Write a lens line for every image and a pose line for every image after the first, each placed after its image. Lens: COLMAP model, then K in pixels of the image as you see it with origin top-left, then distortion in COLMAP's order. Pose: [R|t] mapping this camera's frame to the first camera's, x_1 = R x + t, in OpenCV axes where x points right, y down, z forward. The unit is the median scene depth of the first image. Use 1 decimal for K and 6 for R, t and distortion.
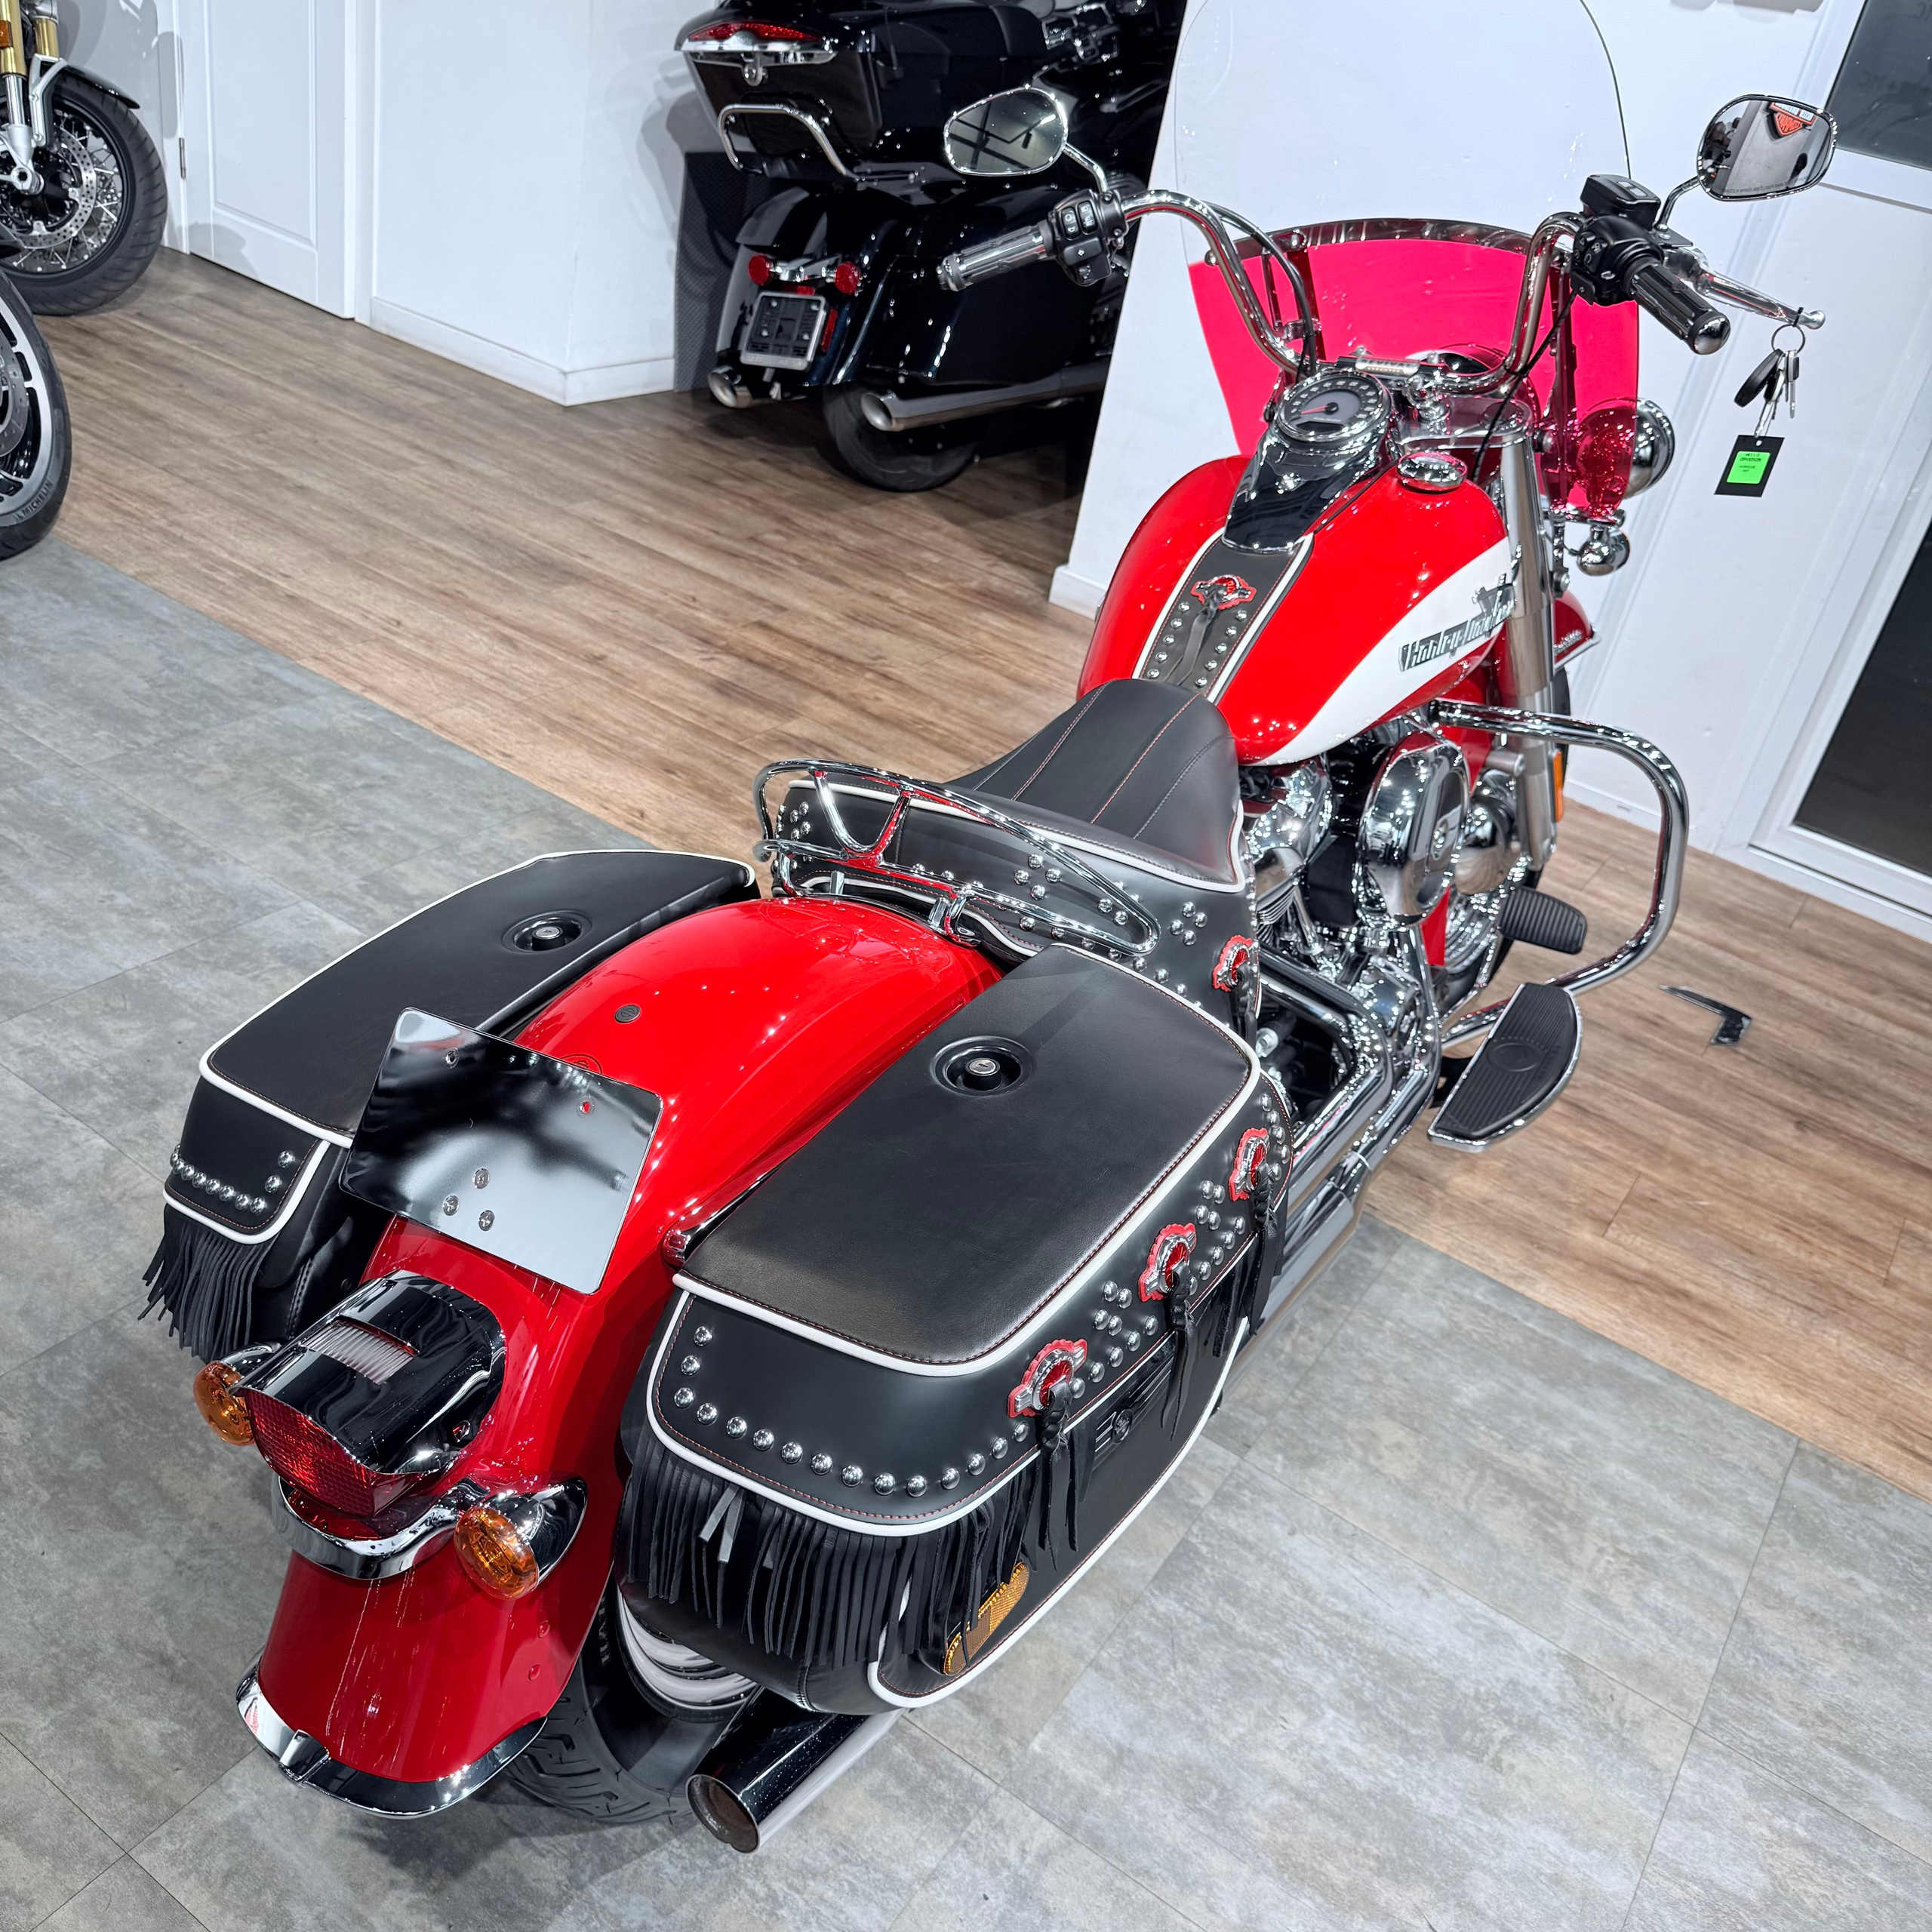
lens RADIAL K [[1815.6, 0, 965.4], [0, 1815.6, 961.1], [0, 0, 1]] dist [0.067254, -0.117110]
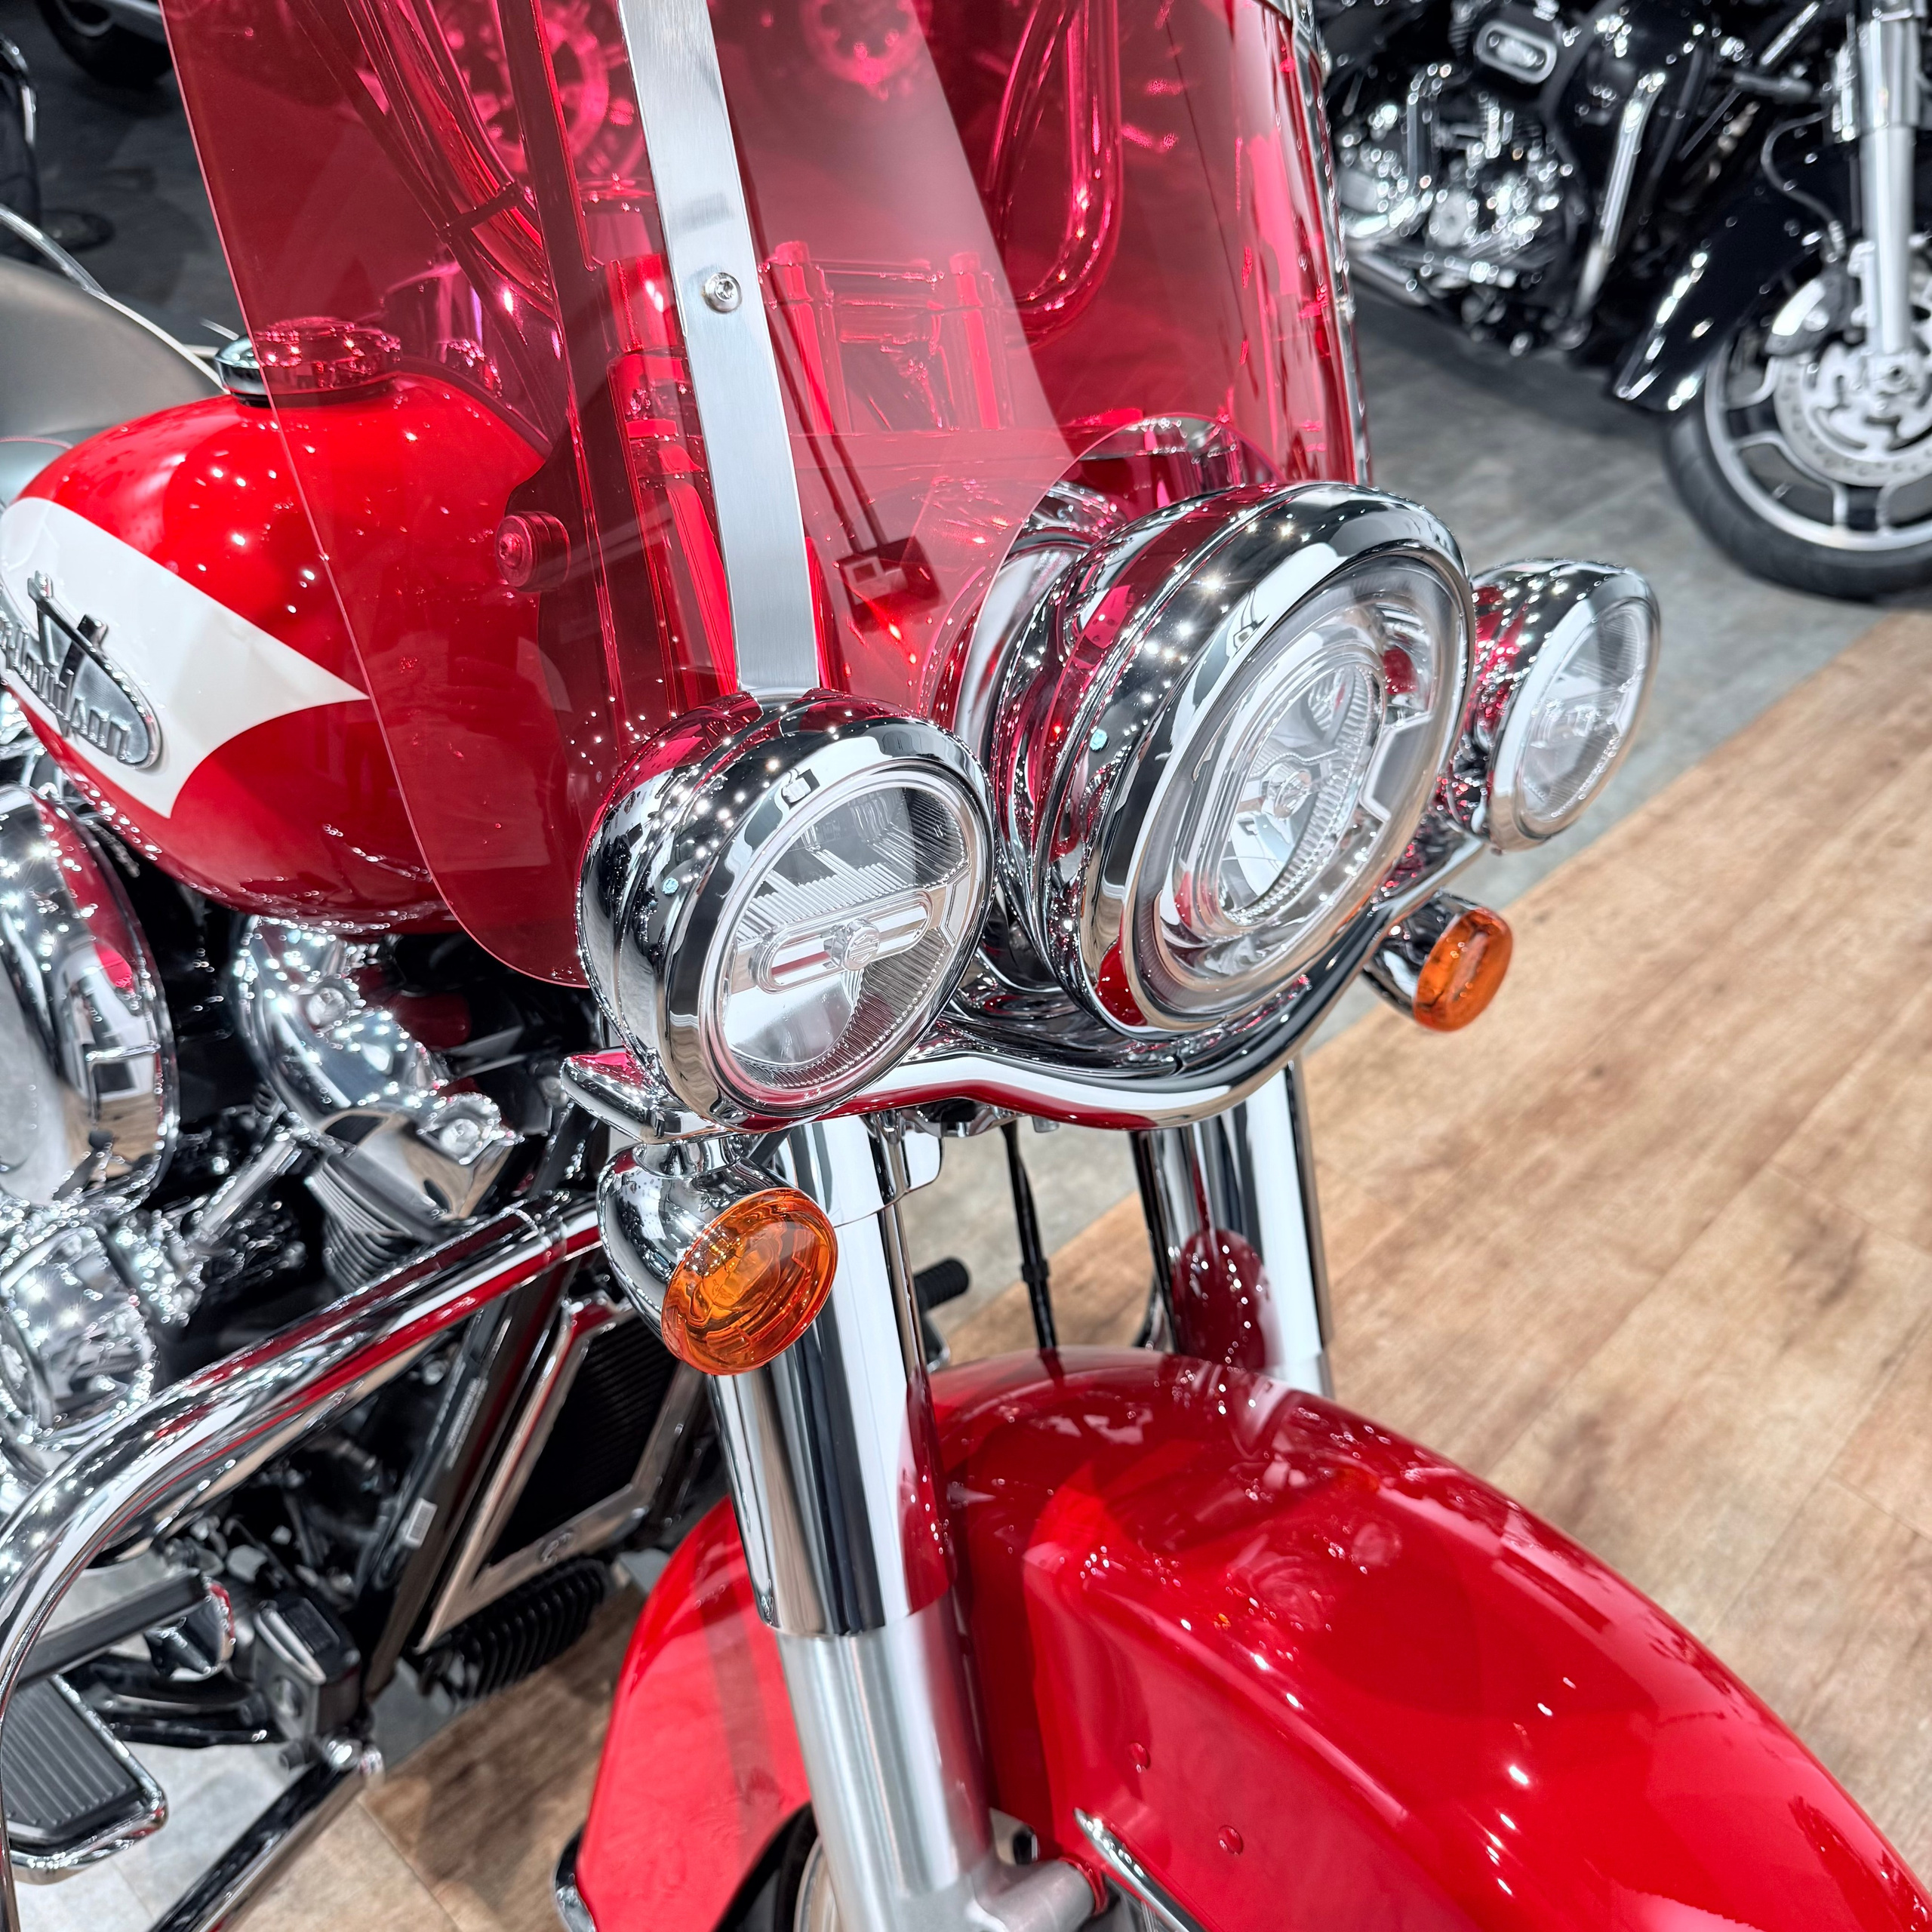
lens RADIAL K [[1861.3, 0, 965.4], [0, 1861.3, 972.4], [0, 0, 1]] dist [-0.016159, -0.001031]
pose [[-0.154840, 0.455931, -0.876443, 0.624194], [-0.603878, 0.658439, 0.449210, -0.436110], [0.781893, 0.598820, 0.173374, 1.109510]]
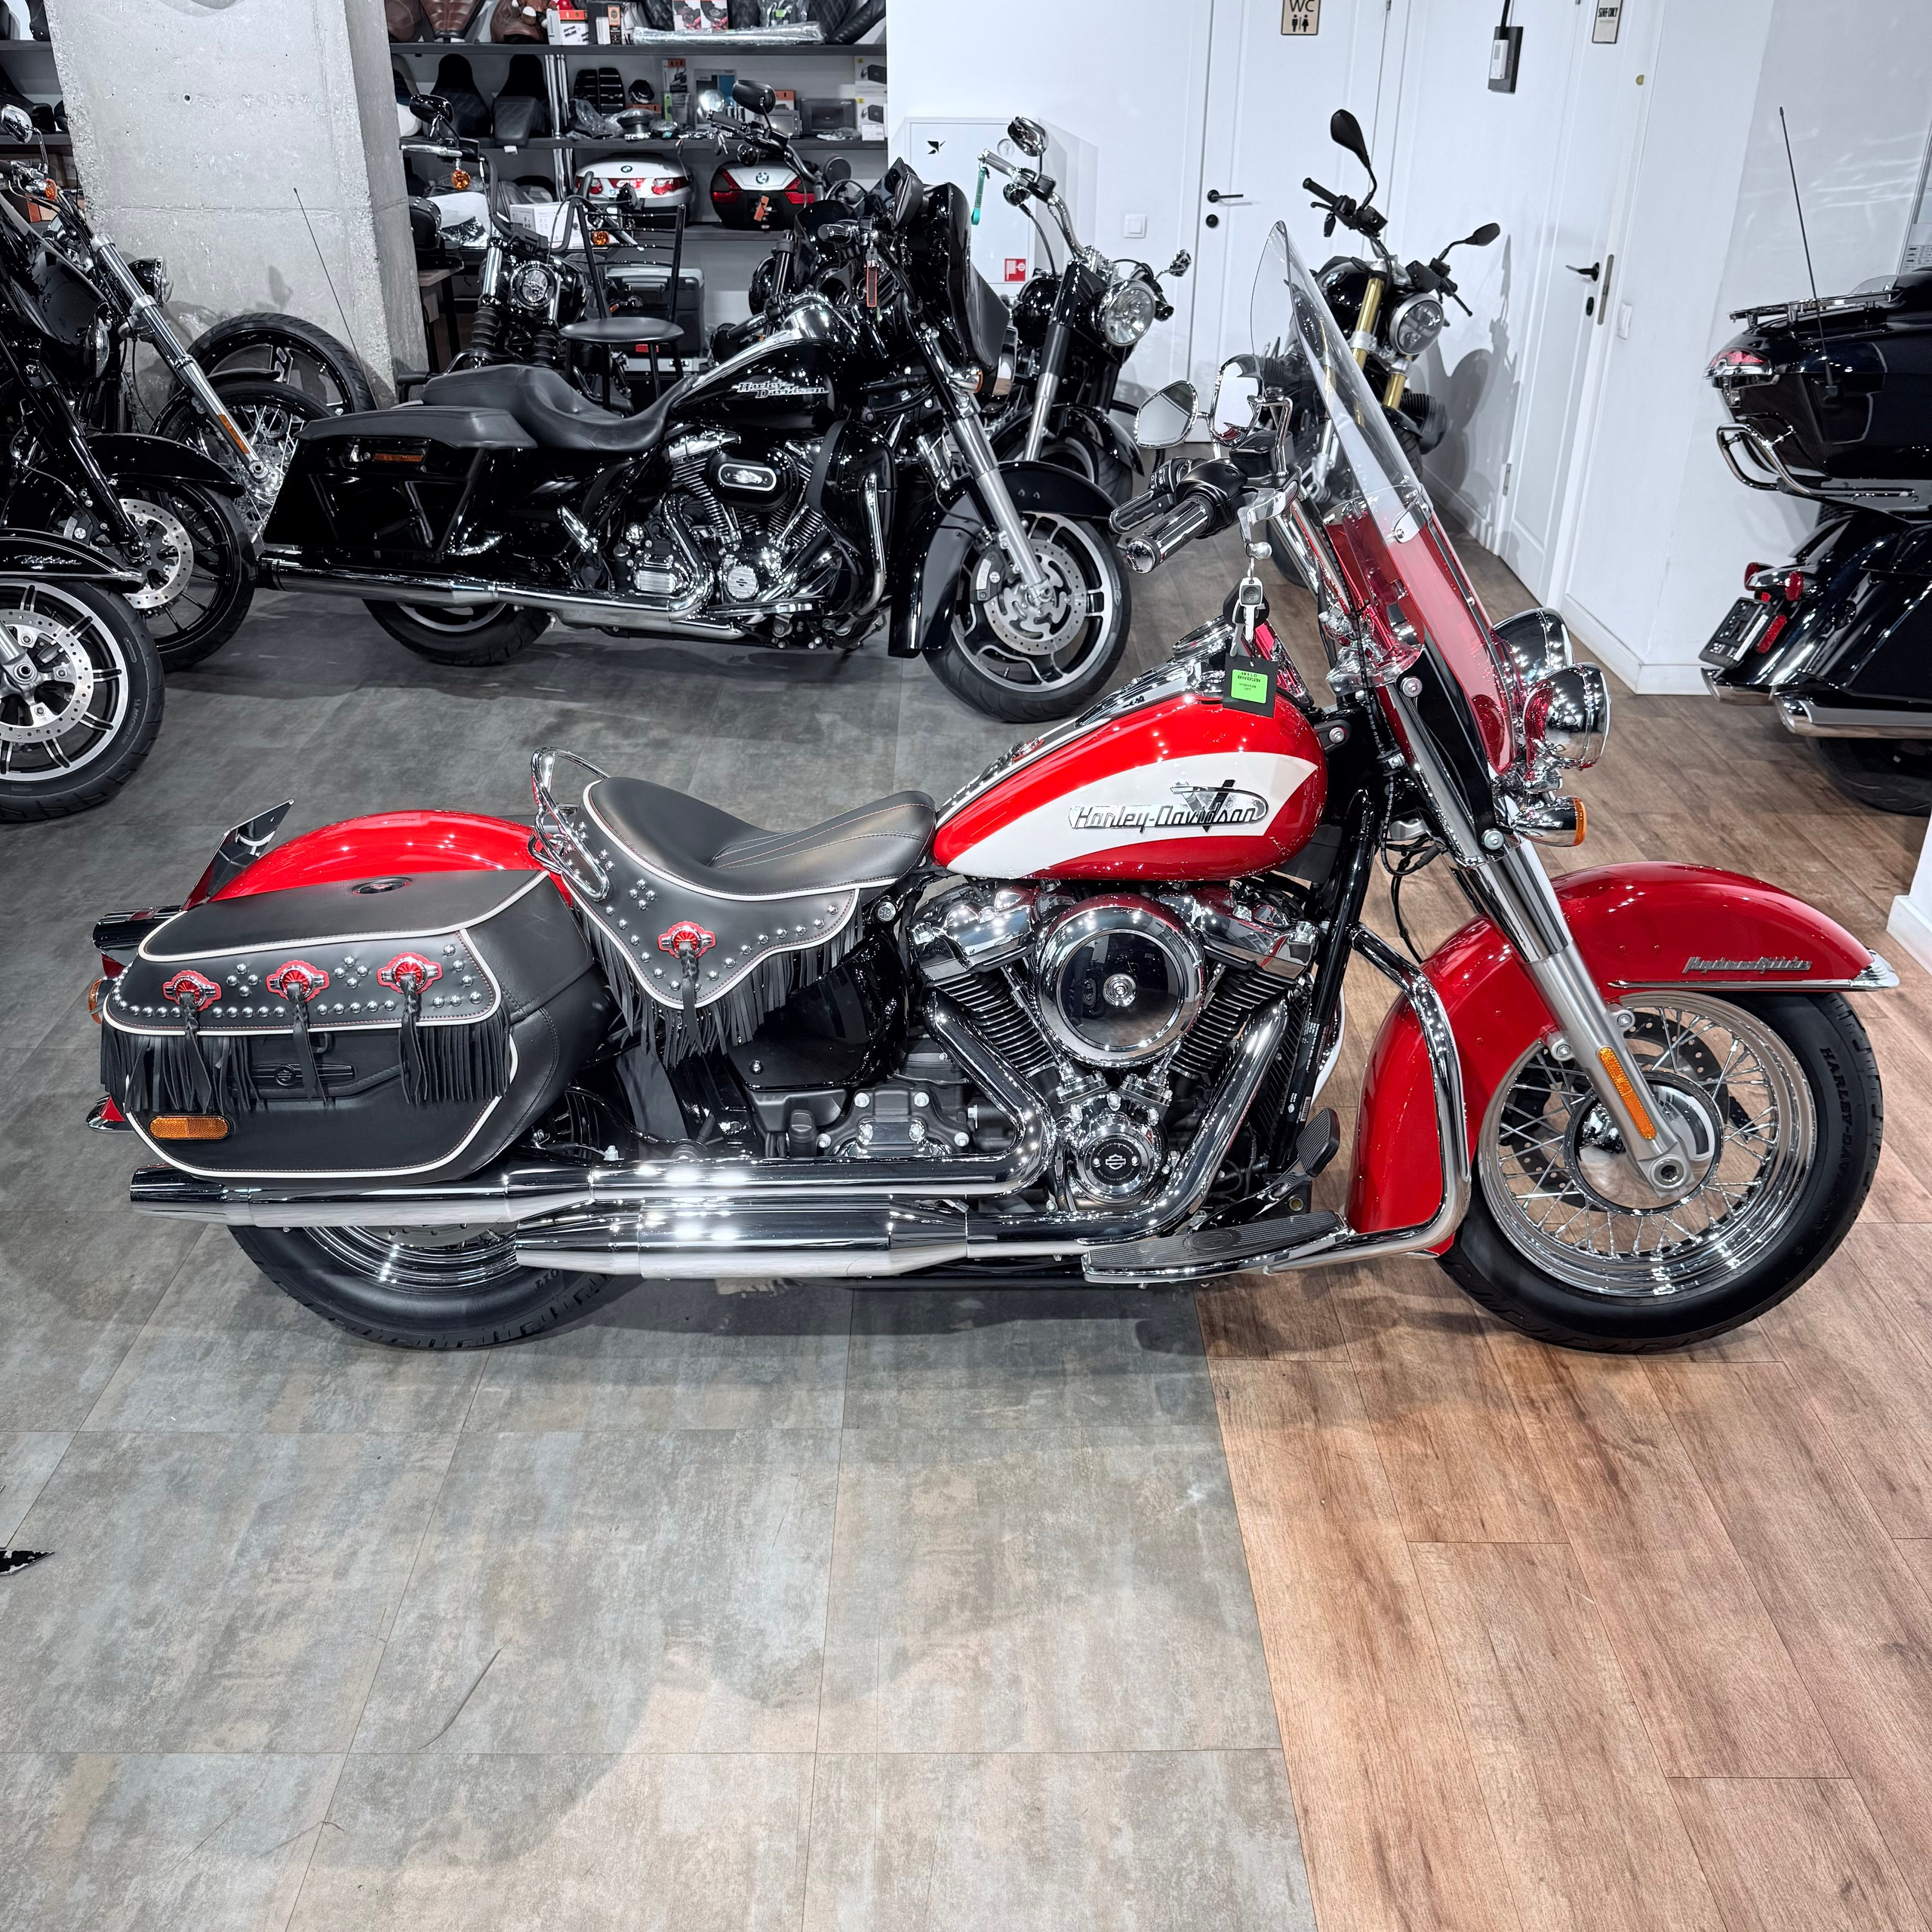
lens RADIAL K [[1799.5, 0, 962.2], [0, 1799.5, 961.5], [0, 0, 1]] dist [0.147899, -0.303824]
pose [[0.548873, 0.222665, -0.805704, 1.110095], [-0.361276, 0.932387, 0.011562, -0.061551], [0.753802, 0.284735, 0.592206, 0.255236]]
